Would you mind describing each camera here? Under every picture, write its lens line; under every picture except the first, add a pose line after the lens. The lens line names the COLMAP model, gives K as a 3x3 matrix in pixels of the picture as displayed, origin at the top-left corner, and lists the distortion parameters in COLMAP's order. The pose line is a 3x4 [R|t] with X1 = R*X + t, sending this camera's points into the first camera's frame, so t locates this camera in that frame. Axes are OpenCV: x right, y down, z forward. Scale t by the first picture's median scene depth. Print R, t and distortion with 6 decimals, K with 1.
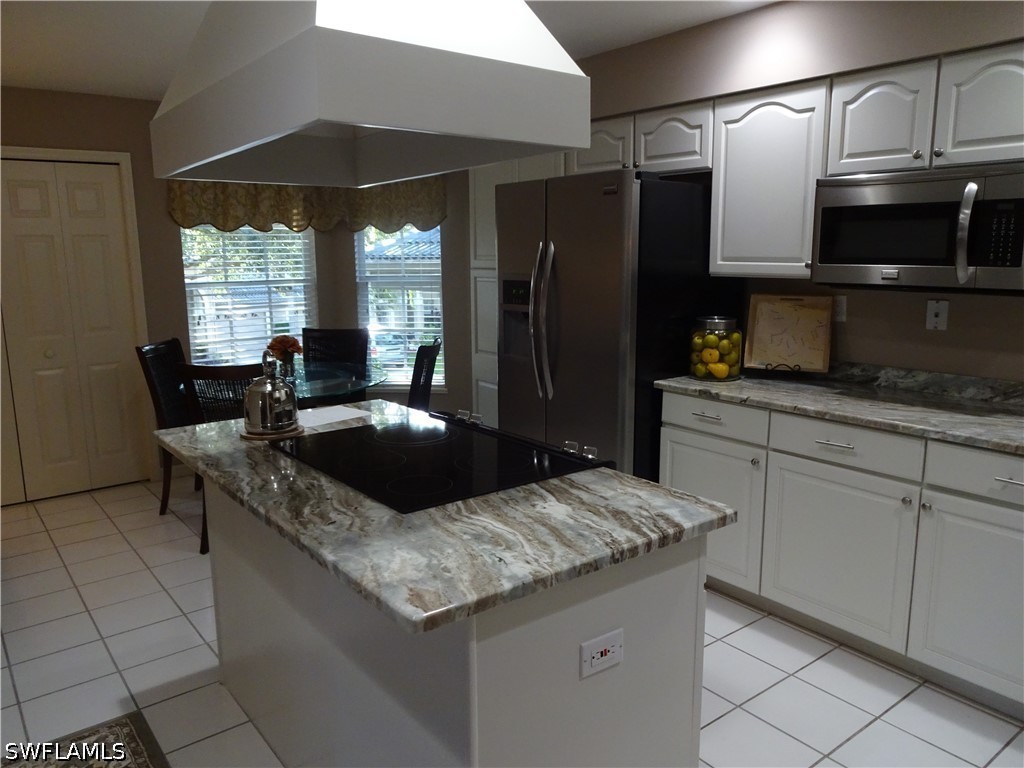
lens RADIAL K [[769.3, 0, 512.0], [0, 769.3, 388.3], [0, 0, 1]] dist [-0.006109, -0.007653]
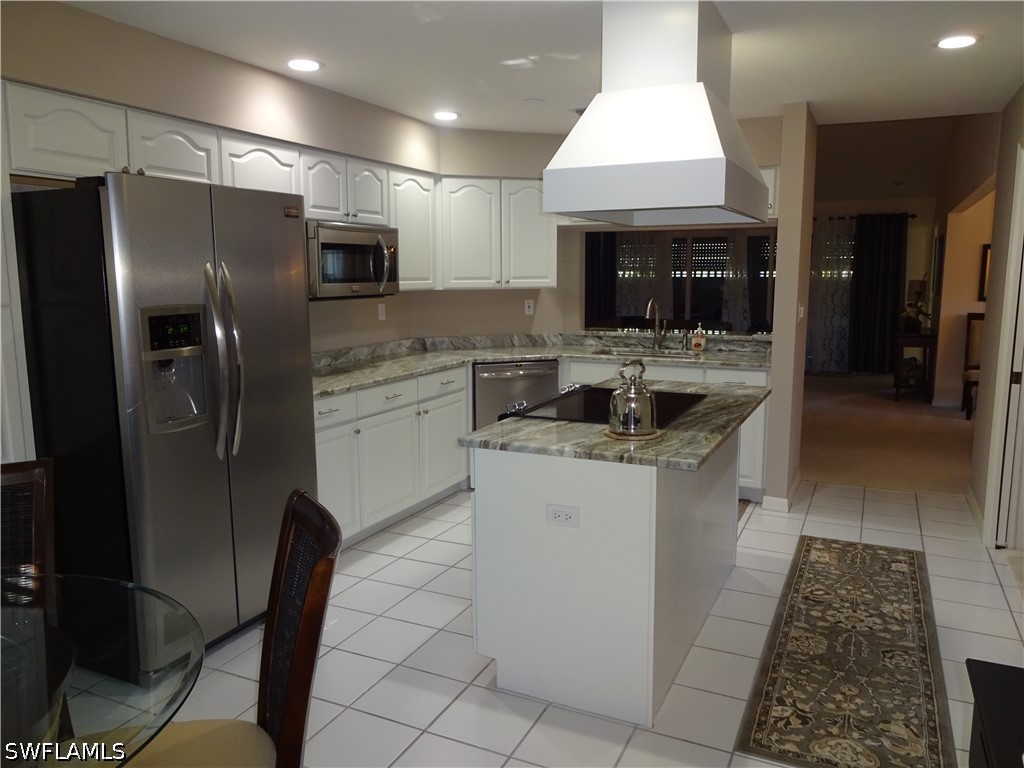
lens RADIAL K [[757.8, 0, 525.1], [0, 757.8, 382.6], [0, 0, 1]] dist [0.005696, 0.002354]
pose [[-0.443201, -0.119232, 0.888458, -1.185176], [0.172943, 0.961122, 0.215255, -0.265718], [-0.879582, 0.249054, -0.405350, 1.540850]]
